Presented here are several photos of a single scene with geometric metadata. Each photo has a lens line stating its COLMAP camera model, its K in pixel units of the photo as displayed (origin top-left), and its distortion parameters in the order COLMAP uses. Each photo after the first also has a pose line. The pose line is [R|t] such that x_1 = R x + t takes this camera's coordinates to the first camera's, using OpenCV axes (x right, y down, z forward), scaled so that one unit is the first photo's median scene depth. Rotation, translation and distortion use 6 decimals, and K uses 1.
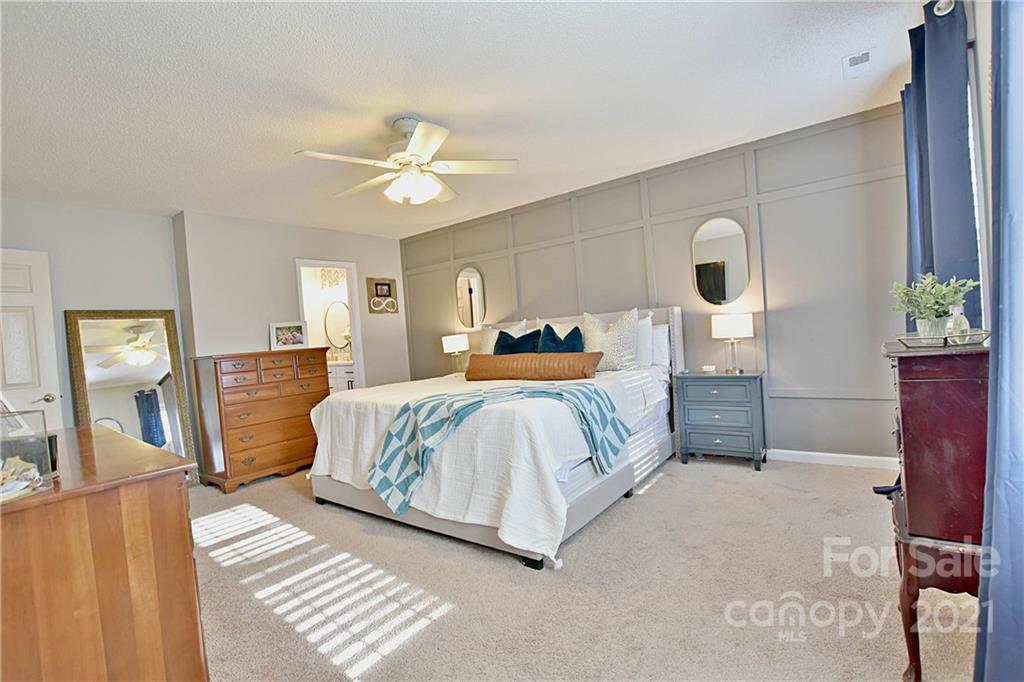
lens RADIAL K [[465.4, 0, 517.7], [0, 465.4, 347.9], [0, 0, 1]] dist [-0.030481, 0.005414]
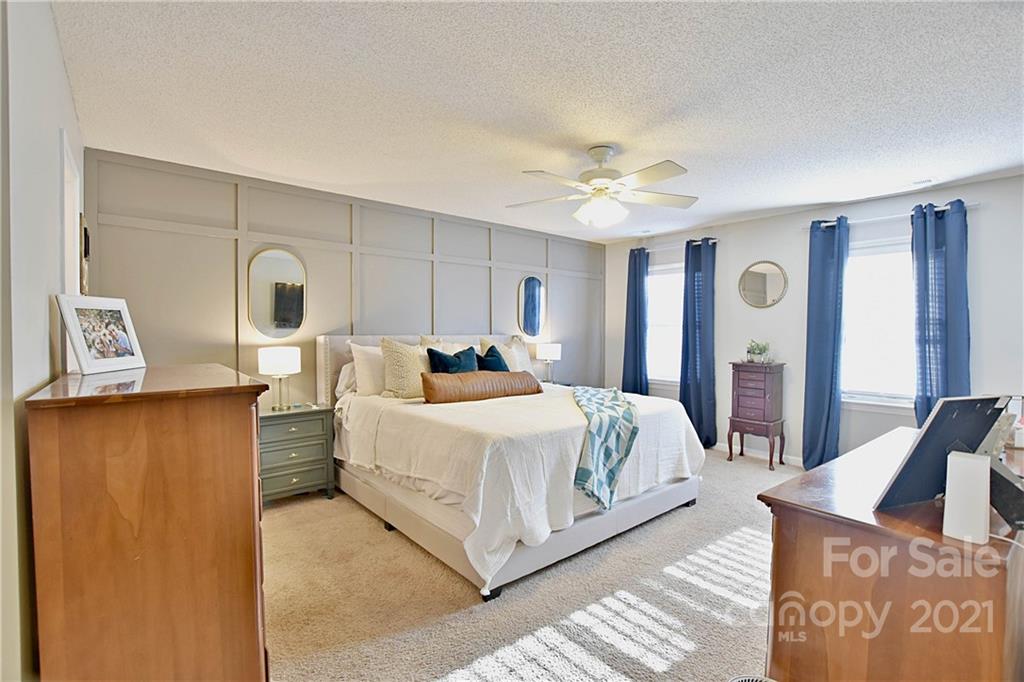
lens RADIAL K [[465.4, 0, 517.7], [0, 465.4, 347.9], [0, 0, 1]] dist [-0.030481, 0.005414]
pose [[0.234878, 0.051184, 0.970676, -1.000358], [0.052765, 0.996469, -0.065311, 0.035138], [-0.970592, 0.066558, 0.231347, 0.762355]]
